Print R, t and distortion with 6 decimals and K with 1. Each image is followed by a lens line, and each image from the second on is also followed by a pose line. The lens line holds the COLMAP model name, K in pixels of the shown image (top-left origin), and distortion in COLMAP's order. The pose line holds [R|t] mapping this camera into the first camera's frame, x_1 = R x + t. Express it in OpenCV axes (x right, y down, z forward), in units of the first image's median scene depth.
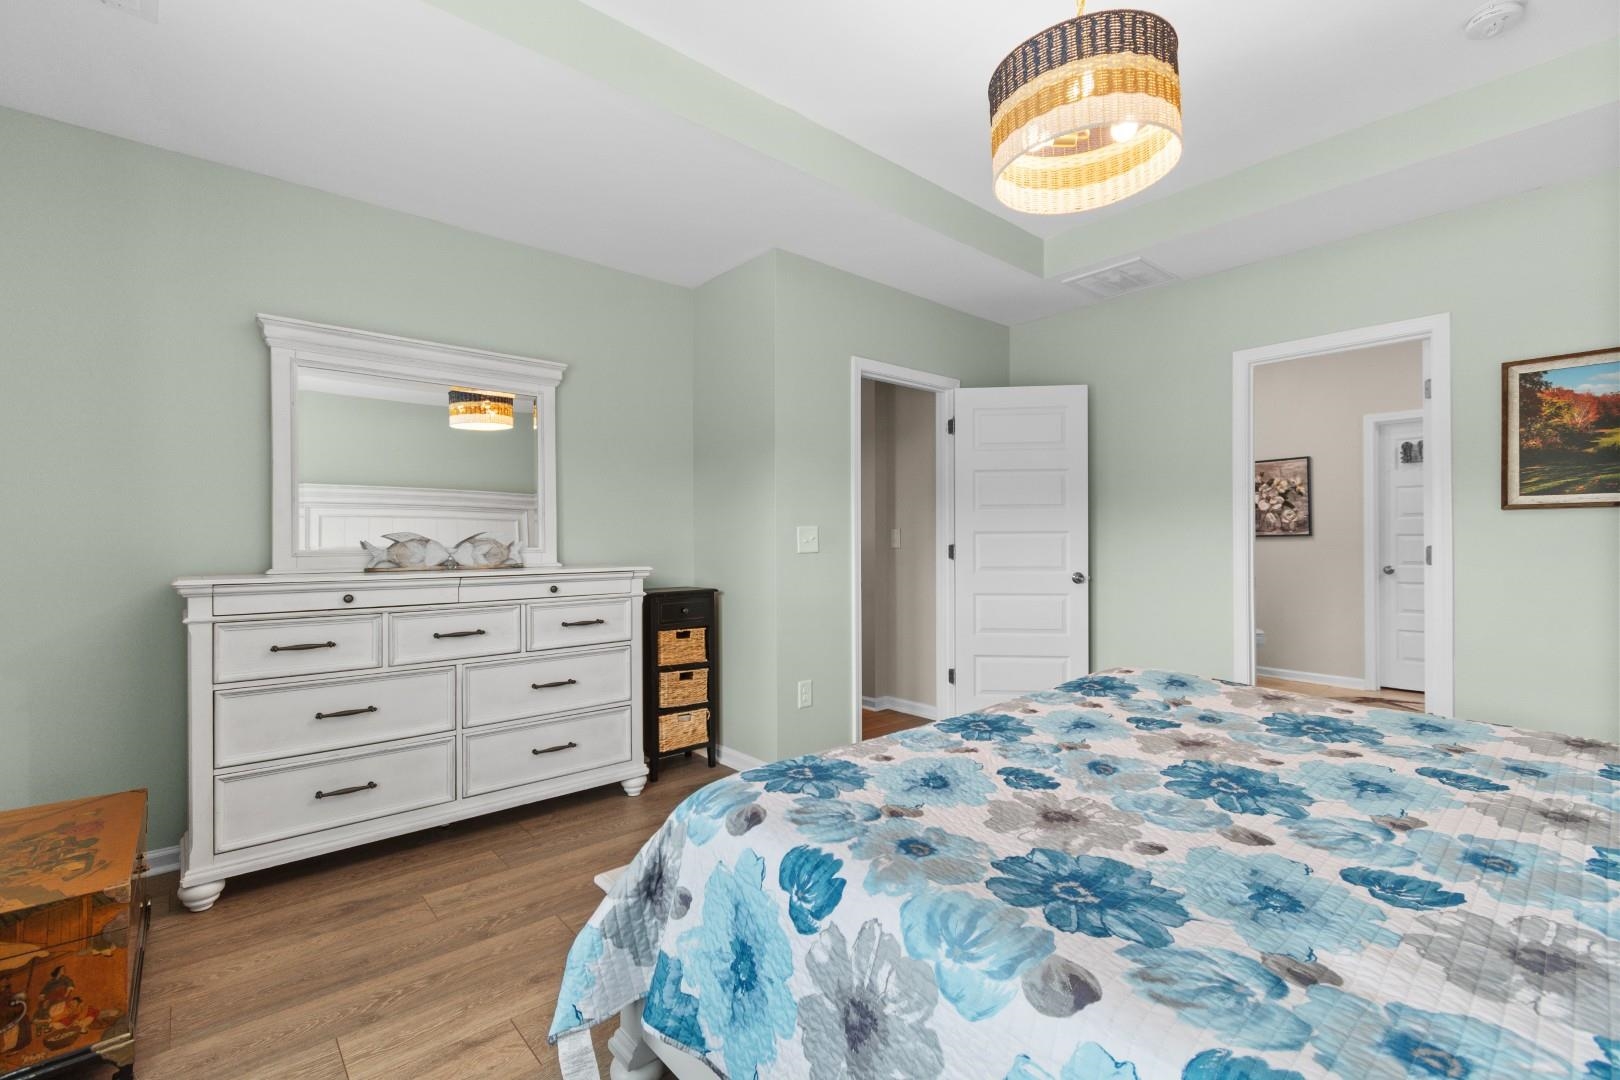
lens RADIAL K [[709.1, 0, 815.0], [0, 709.1, 536.5], [0, 0, 1]] dist [0.003711, -0.002482]
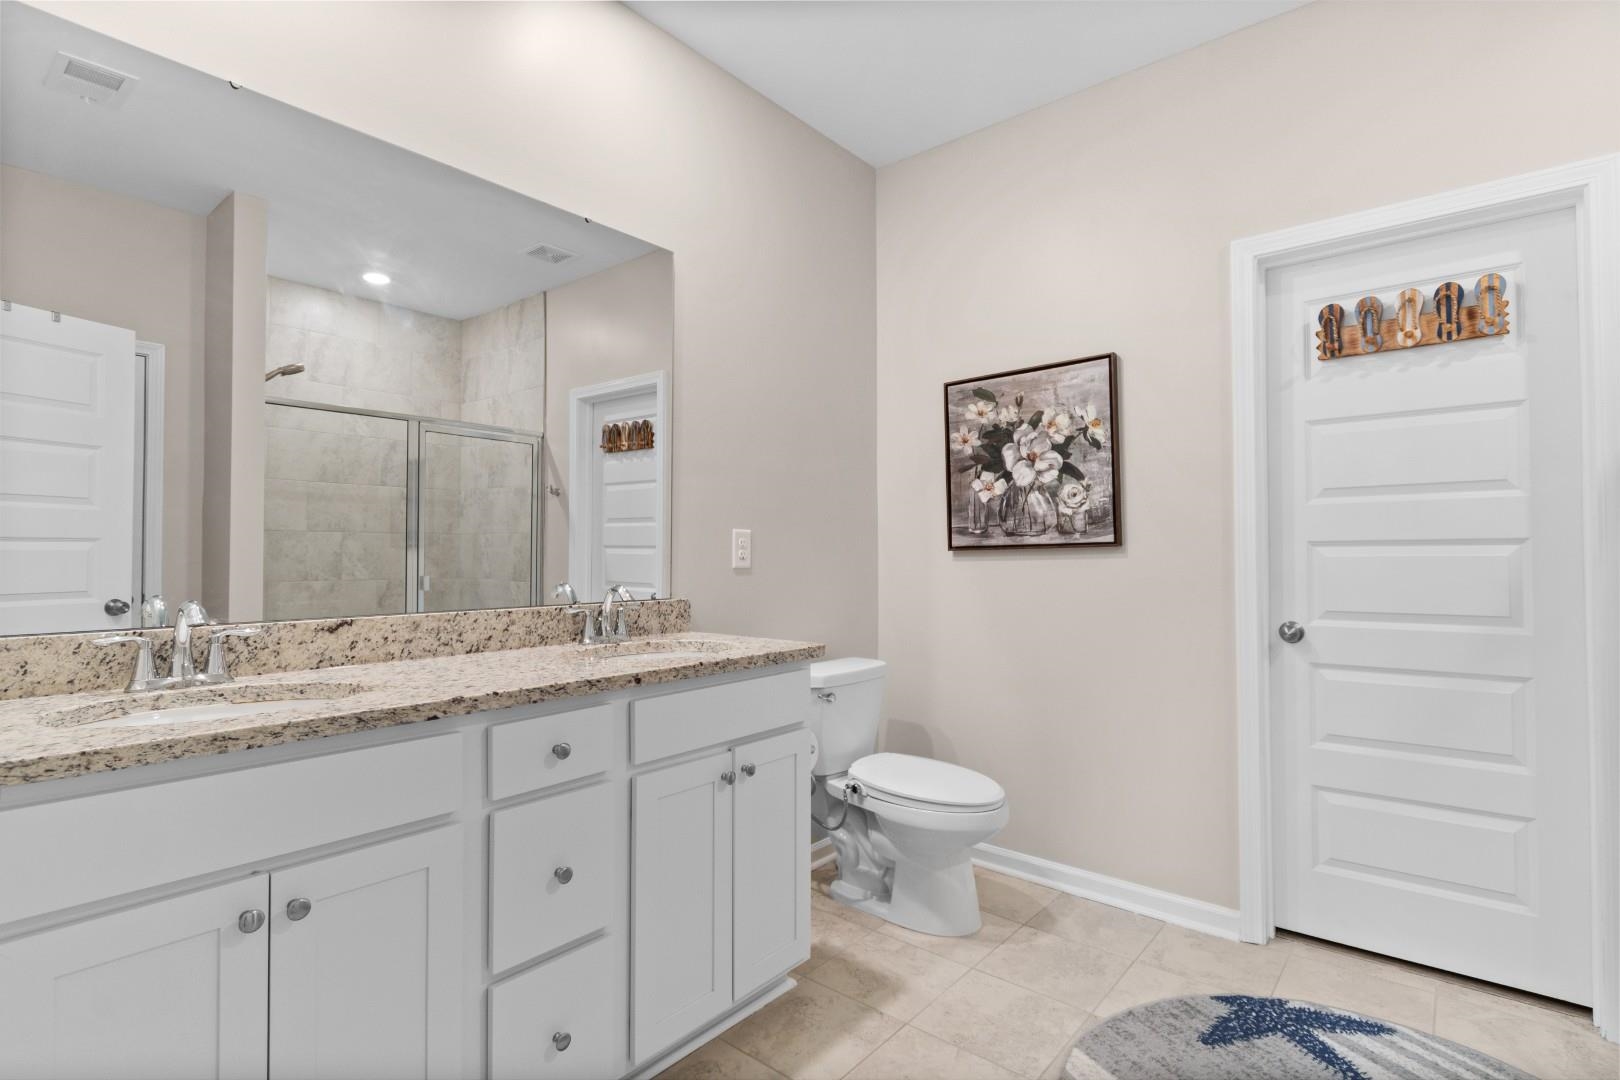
lens RADIAL K [[789.0, 0, 803.6], [0, 789.0, 539.1], [0, 0, 1]] dist [-0.001936, -0.000100]
pose [[0.988360, 0.011221, 0.151721, 0.444455], [-0.007221, 0.999612, -0.026888, 0.008975], [-0.151964, 0.025480, 0.988058, 0.570335]]
